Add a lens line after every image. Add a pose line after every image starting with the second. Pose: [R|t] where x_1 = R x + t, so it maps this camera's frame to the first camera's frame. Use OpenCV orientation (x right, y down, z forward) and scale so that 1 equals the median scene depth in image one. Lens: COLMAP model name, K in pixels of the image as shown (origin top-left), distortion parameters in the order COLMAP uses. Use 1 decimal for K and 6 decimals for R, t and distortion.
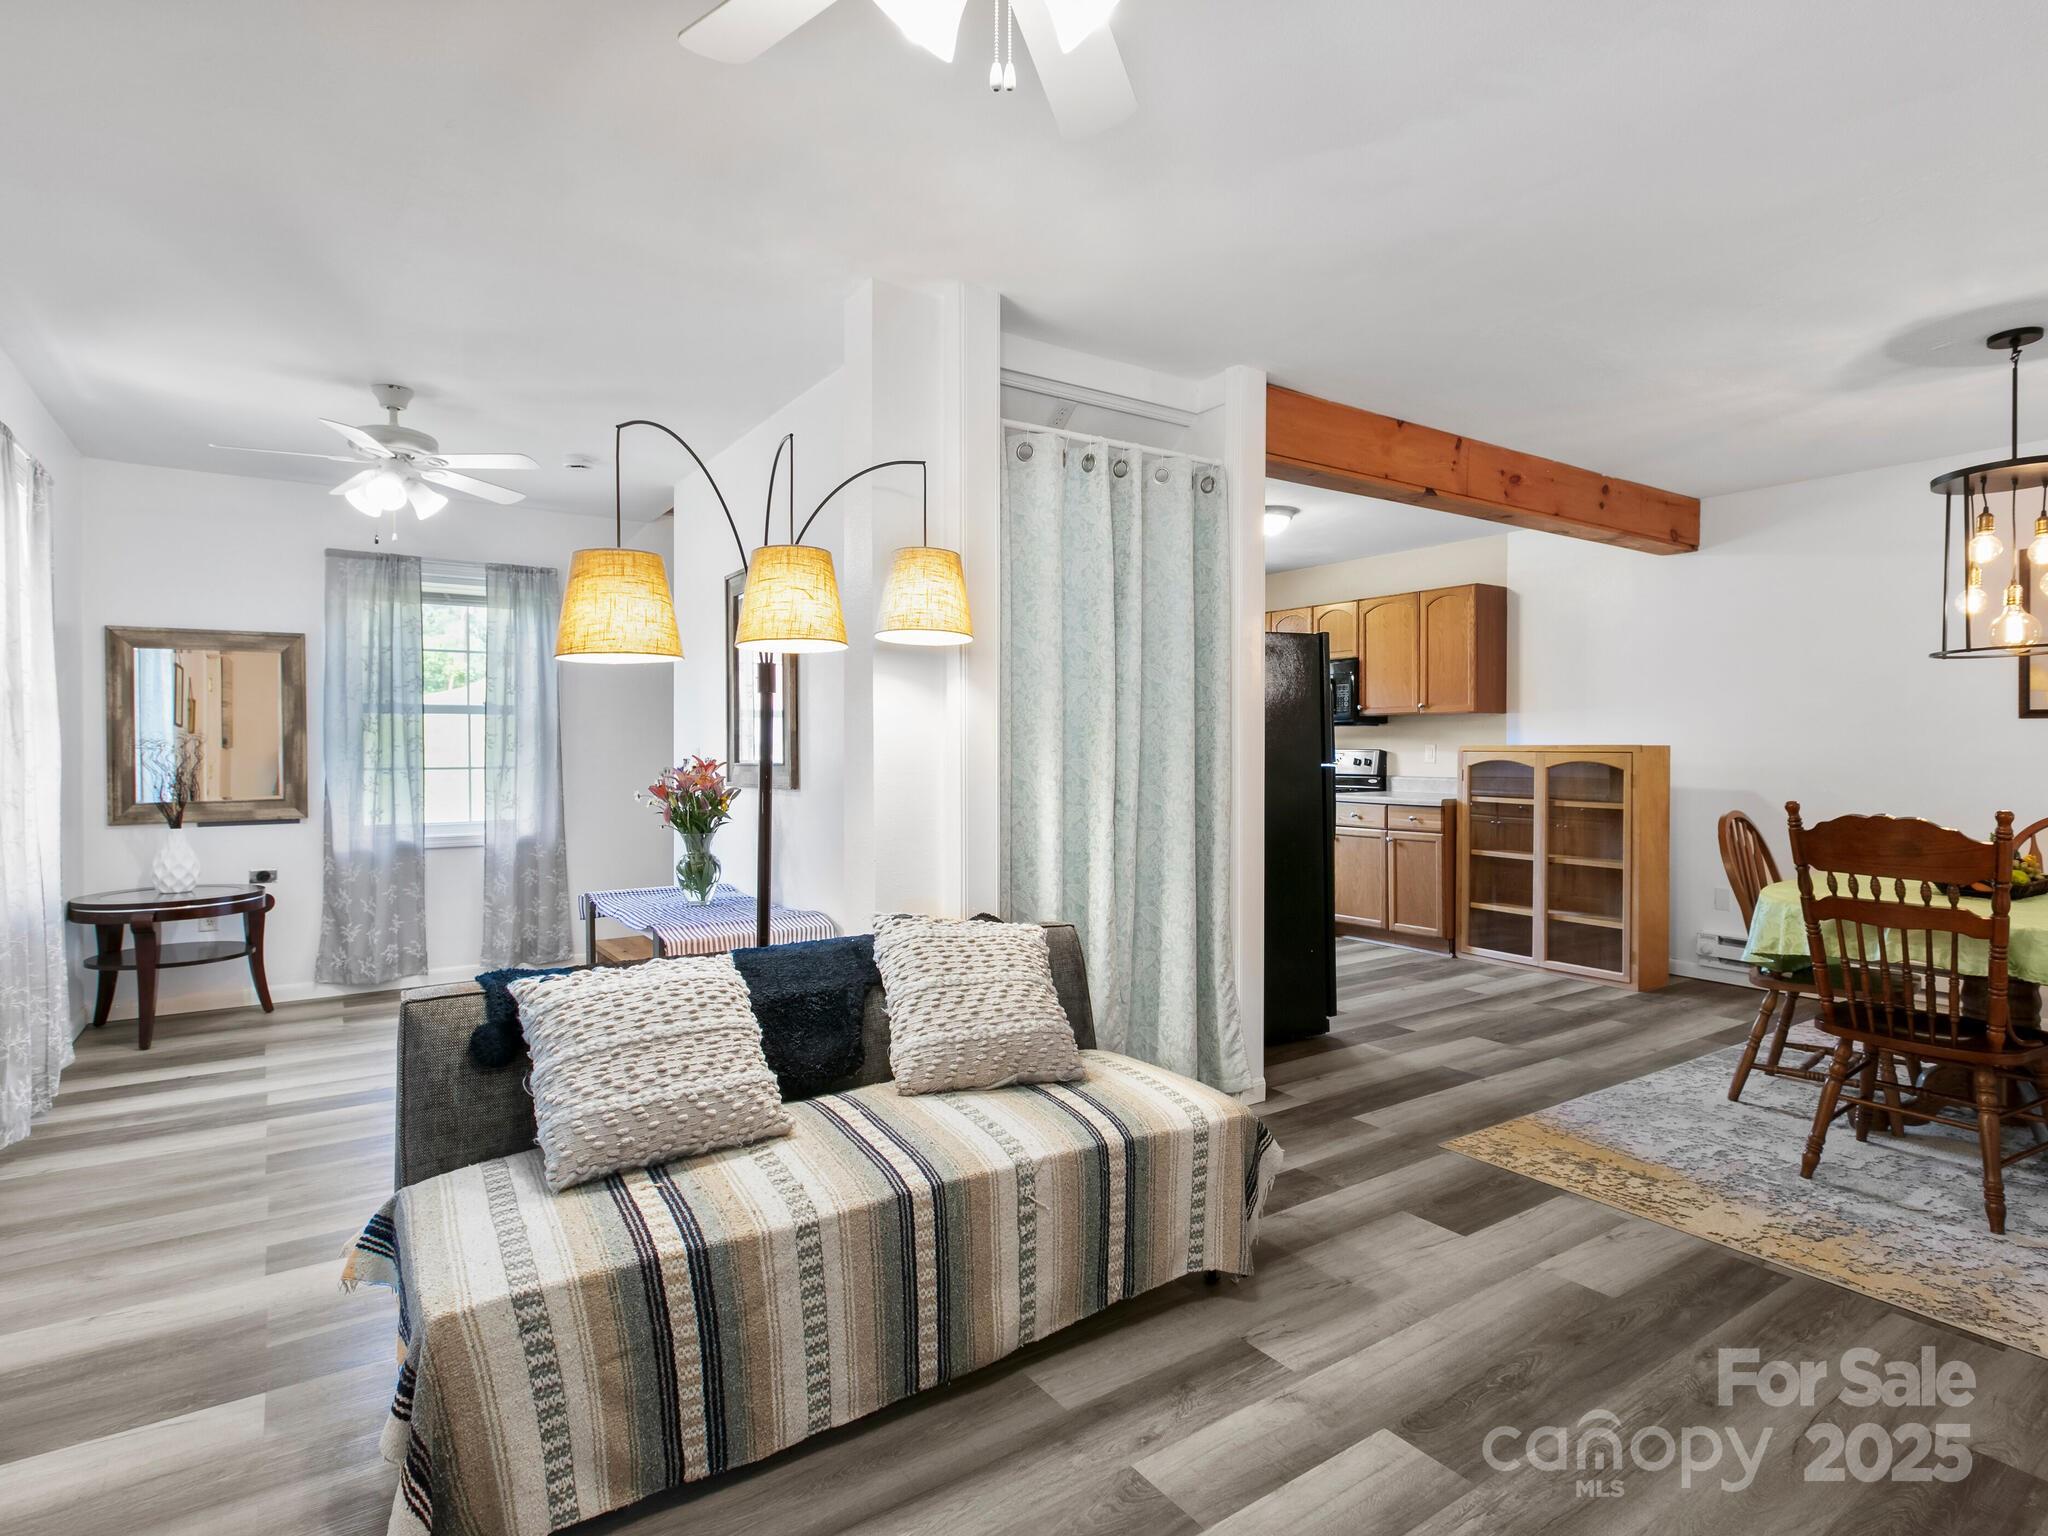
lens RADIAL K [[1077.6, 0, 1019.3], [0, 1077.6, 749.4], [0, 0, 1]] dist [0.003618, 0.000251]
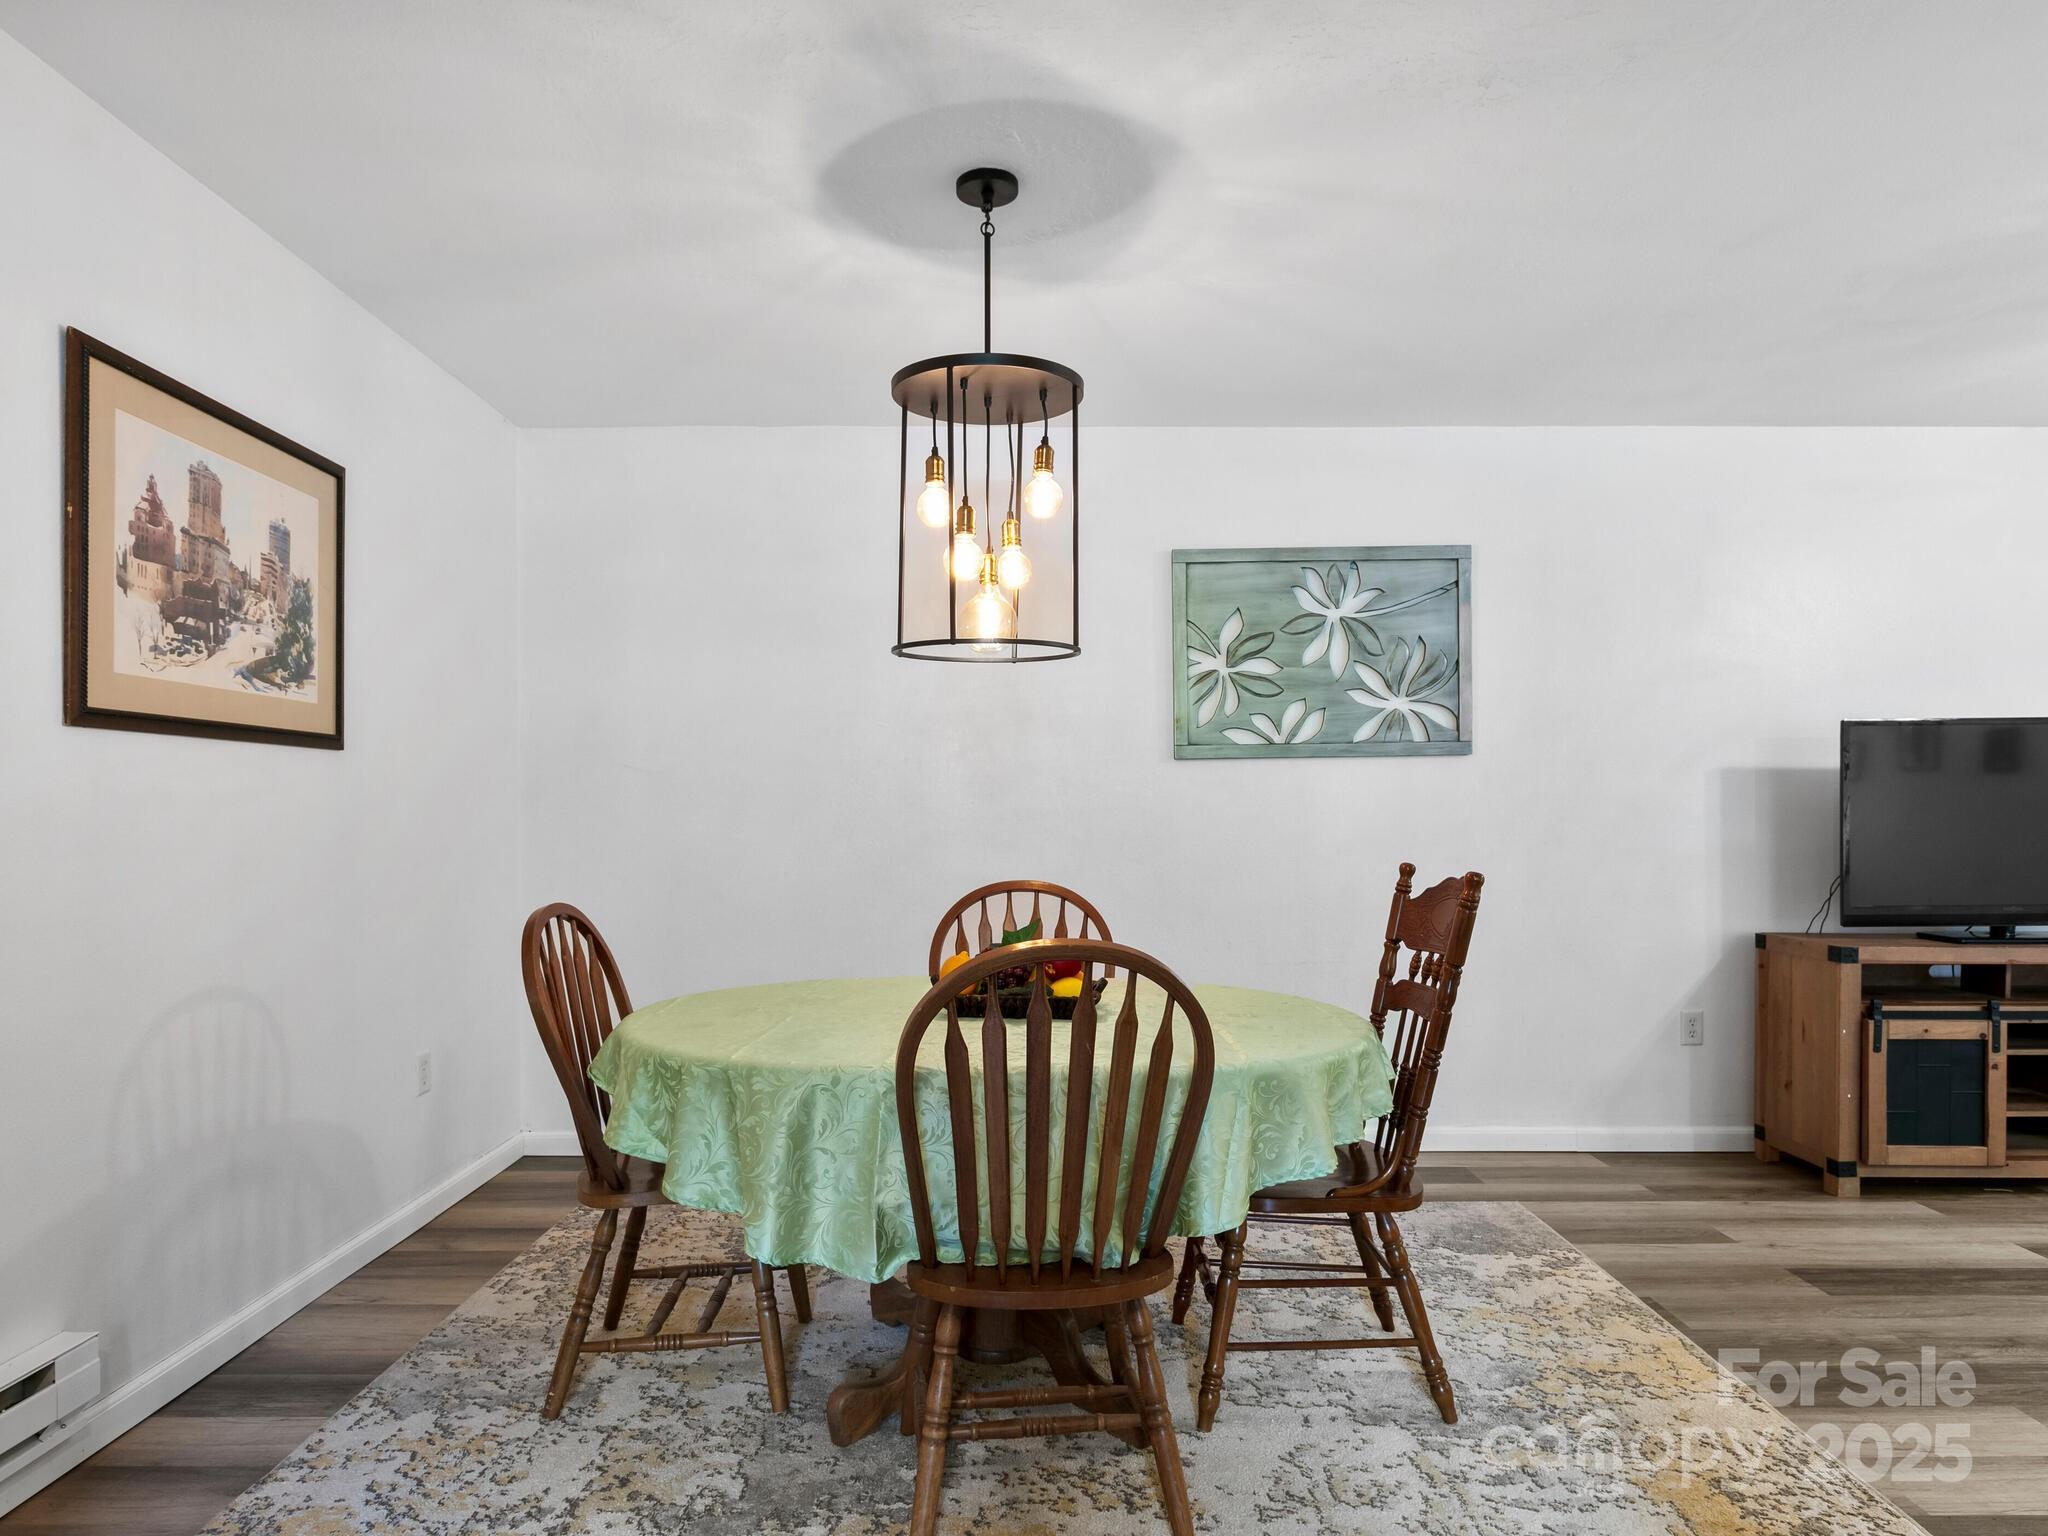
lens RADIAL K [[1215.6, 0, 1017.5], [0, 1215.6, 838.3], [0, 0, 1]] dist [-0.002826, 0.000165]
pose [[-0.828247, -0.012657, 0.560220, 0.401799], [0.003166, 0.999623, 0.027265, 0.003846], [-0.560354, 0.024355, -0.827895, 1.353518]]
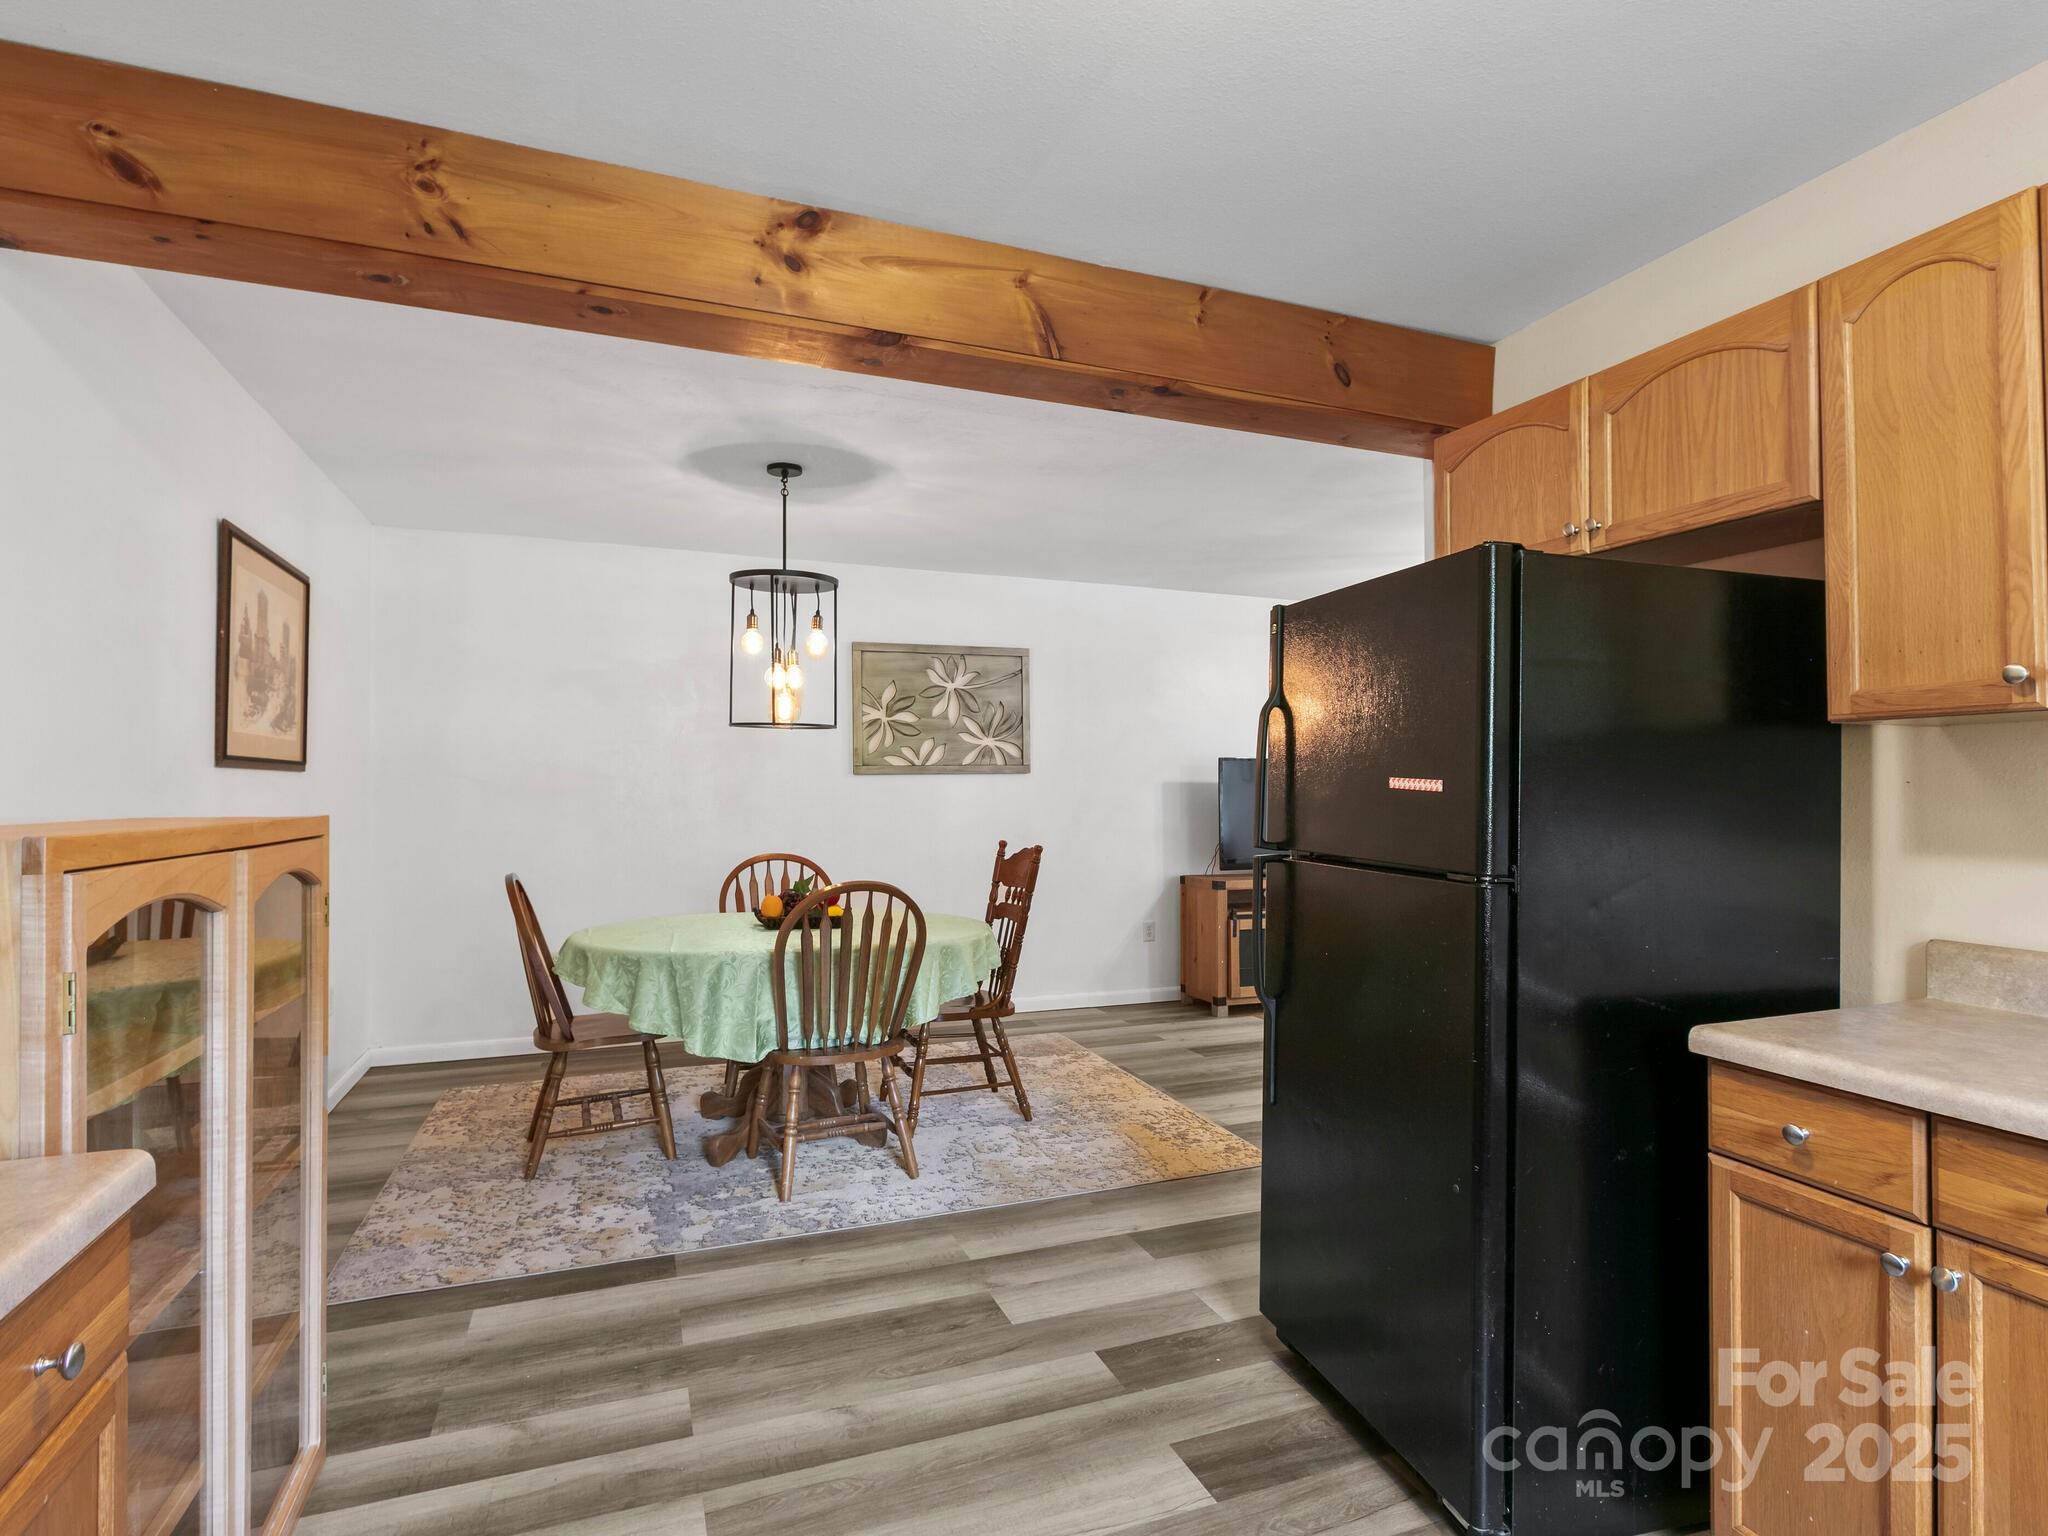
lens RADIAL K [[1055.4, 0, 1033.6], [0, 1055.4, 787.0], [0, 0, 1]] dist [0.003747, 0.000686]
pose [[-0.975787, -0.002168, 0.218713, 0.327480], [-0.001750, 0.999996, 0.002104, -0.021716], [-0.218717, 0.001671, -0.975787, 1.748395]]
